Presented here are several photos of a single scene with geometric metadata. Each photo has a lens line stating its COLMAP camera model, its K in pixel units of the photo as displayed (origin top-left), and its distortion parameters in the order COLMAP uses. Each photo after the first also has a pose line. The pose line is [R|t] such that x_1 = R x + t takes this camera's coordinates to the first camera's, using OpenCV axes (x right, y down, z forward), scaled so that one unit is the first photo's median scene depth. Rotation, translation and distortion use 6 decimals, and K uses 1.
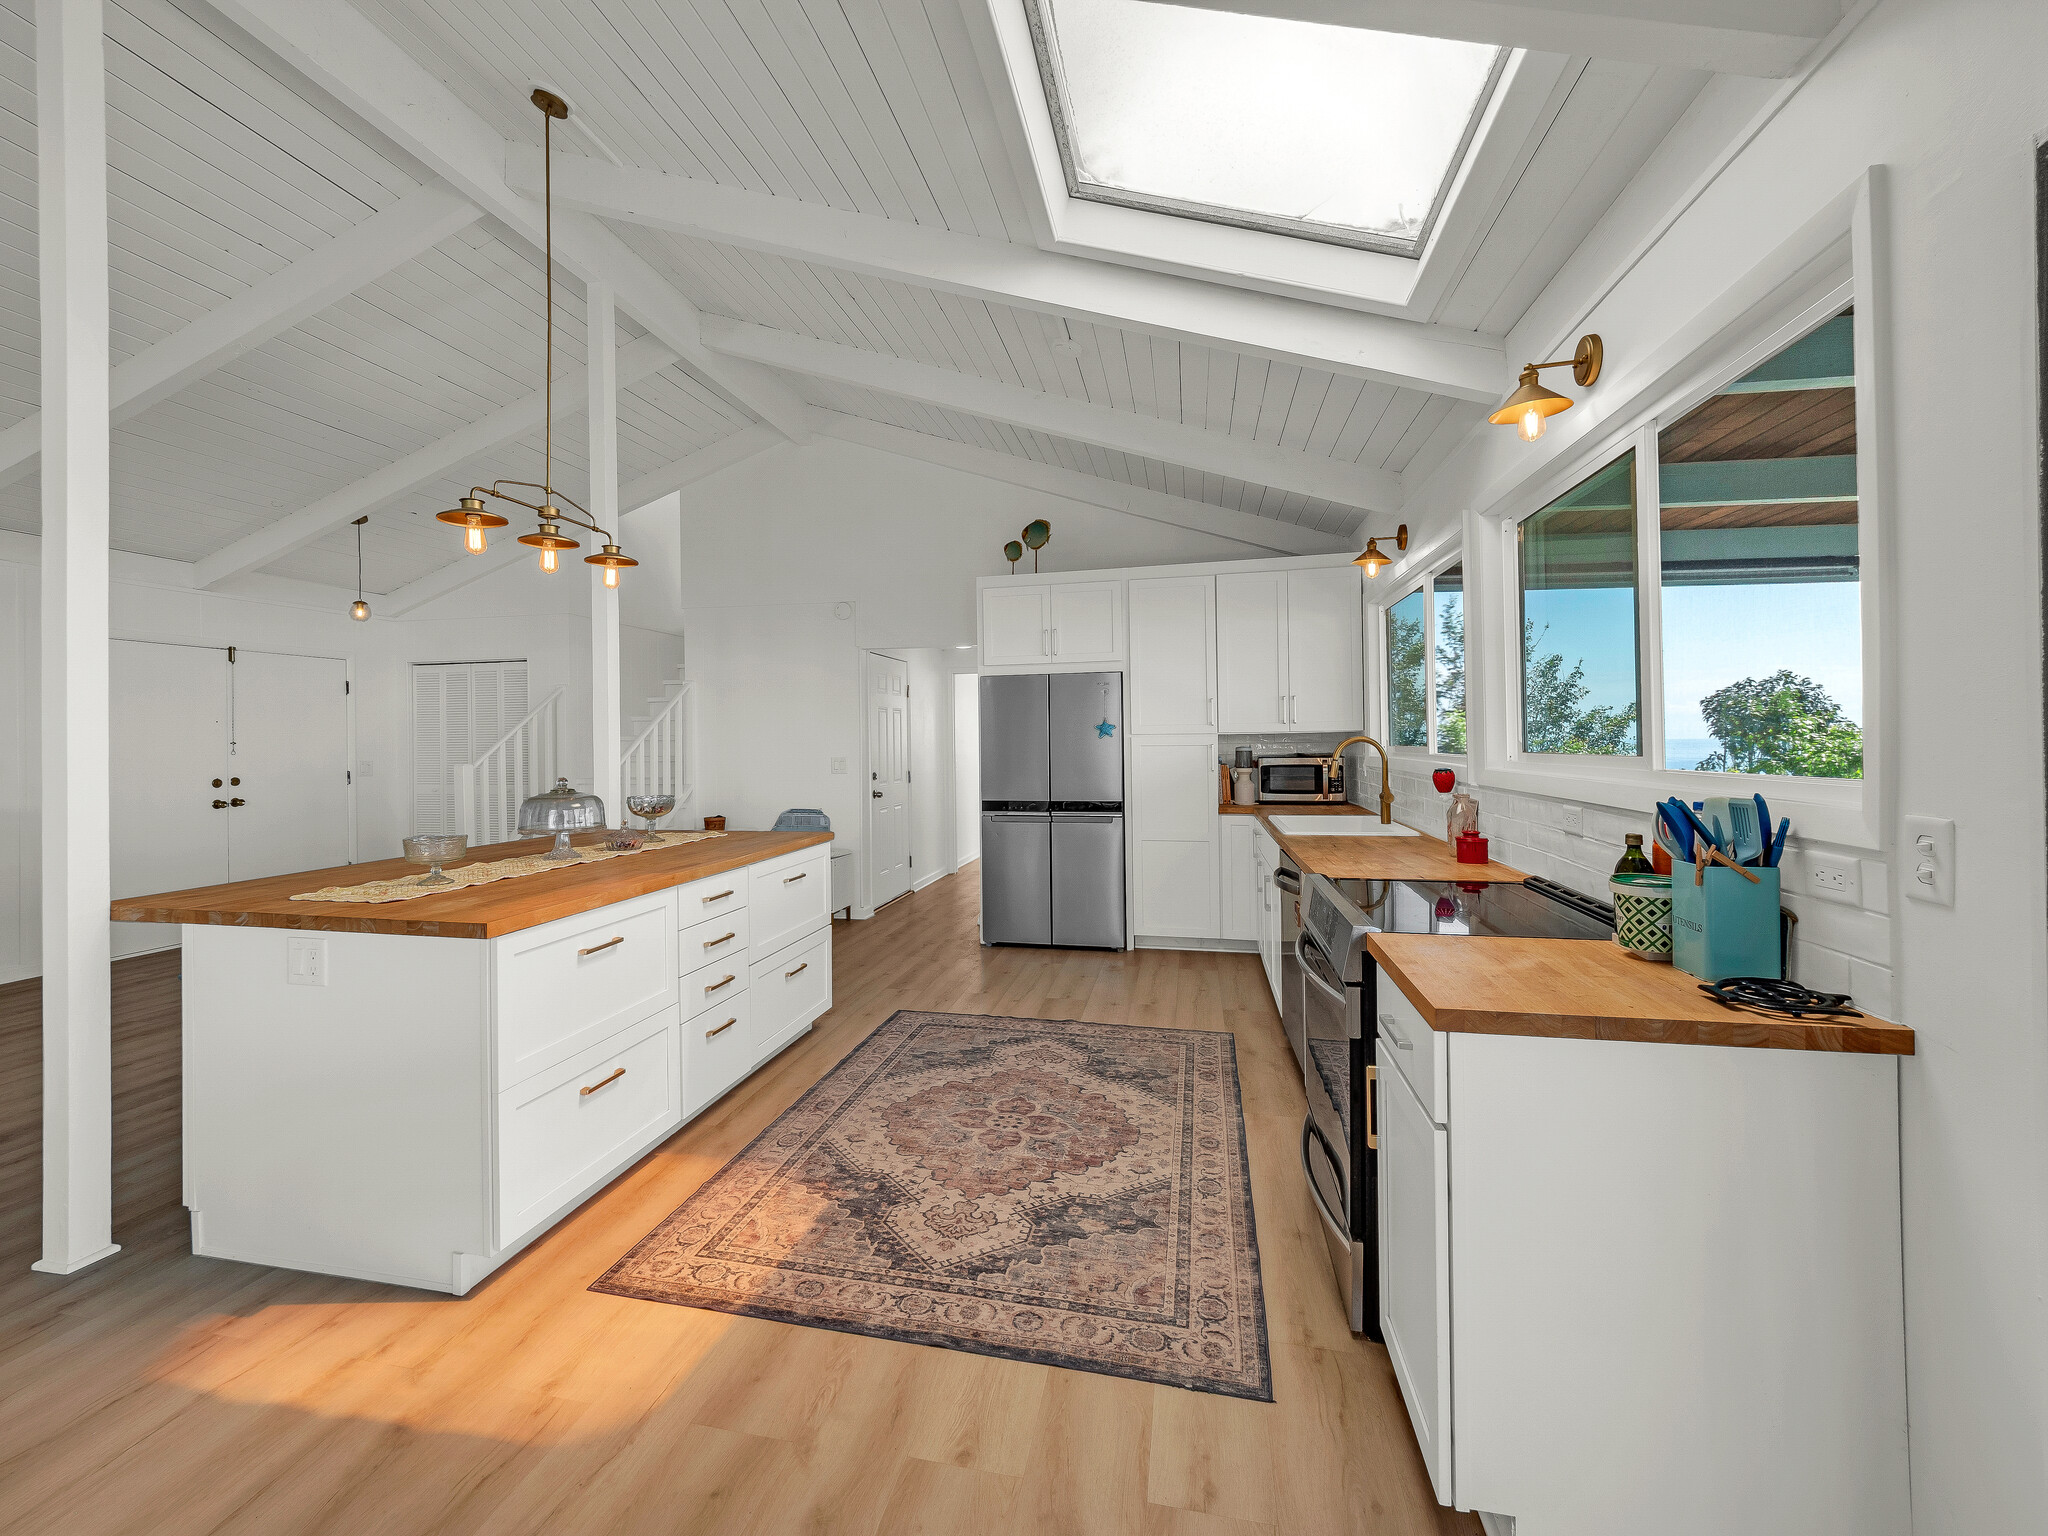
lens RADIAL K [[882.1, 0, 988.3], [0, 882.1, 735.0], [0, 0, 1]] dist [0.021252, -0.020276]
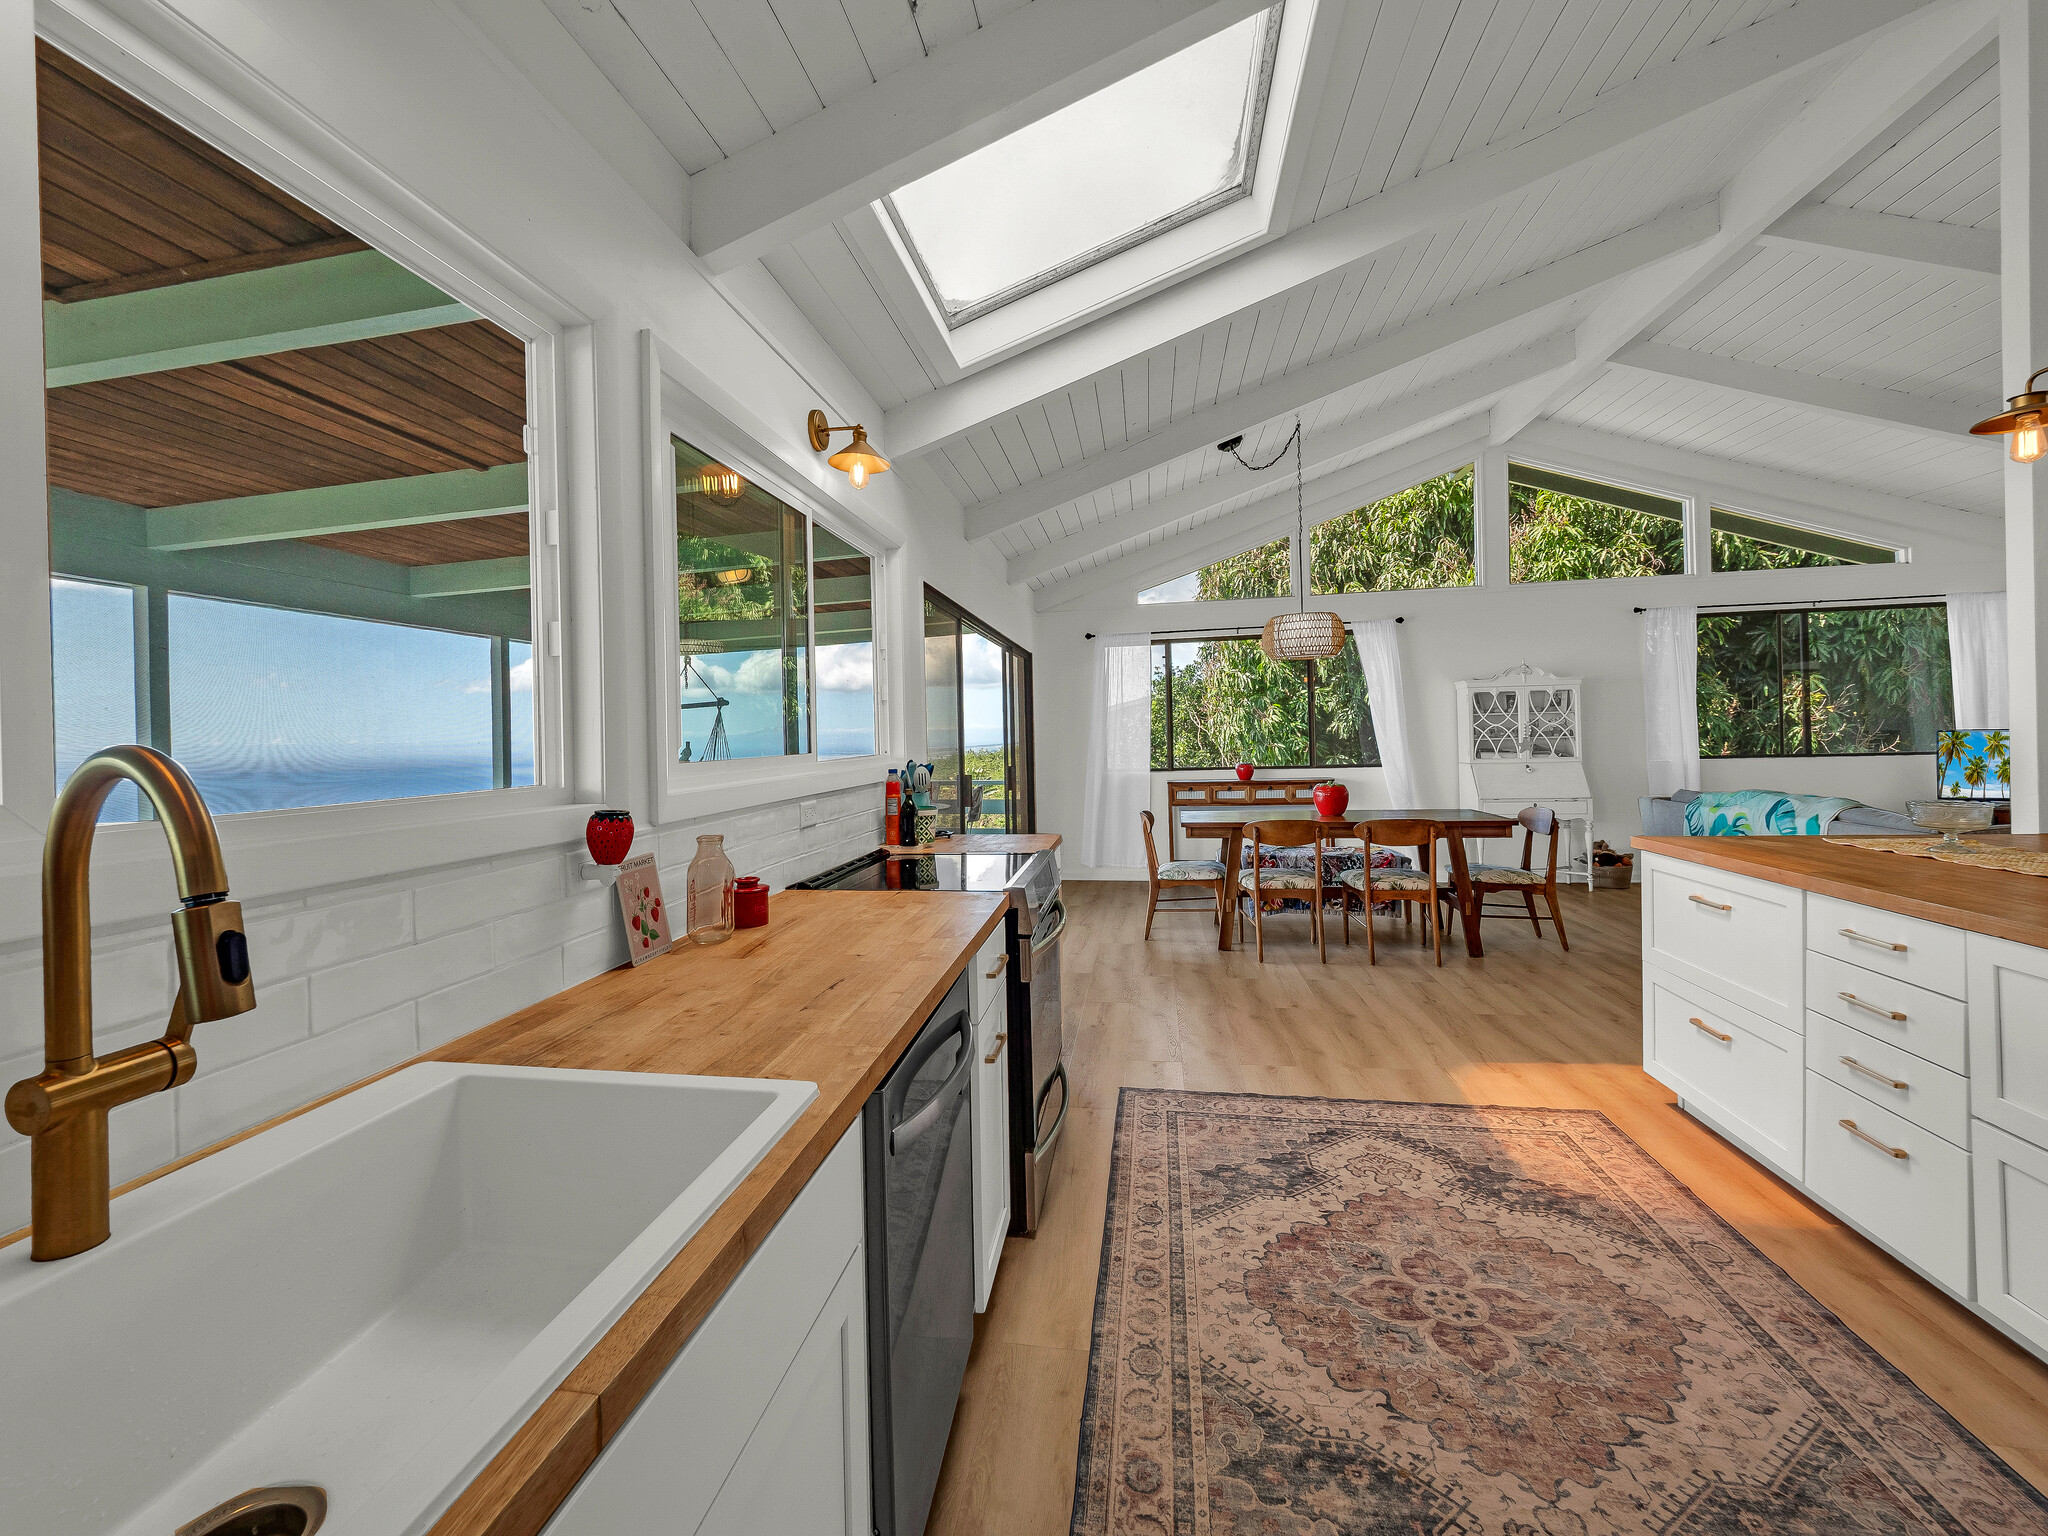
lens RADIAL K [[882.1, 0, 988.3], [0, 882.1, 735.0], [0, 0, 1]] dist [0.021252, -0.020276]
pose [[-0.998402, 0.035324, -0.044104, 0.391906], [0.035661, 0.999340, -0.006879, 0.010973], [0.043832, -0.008441, -0.999003, 1.706522]]
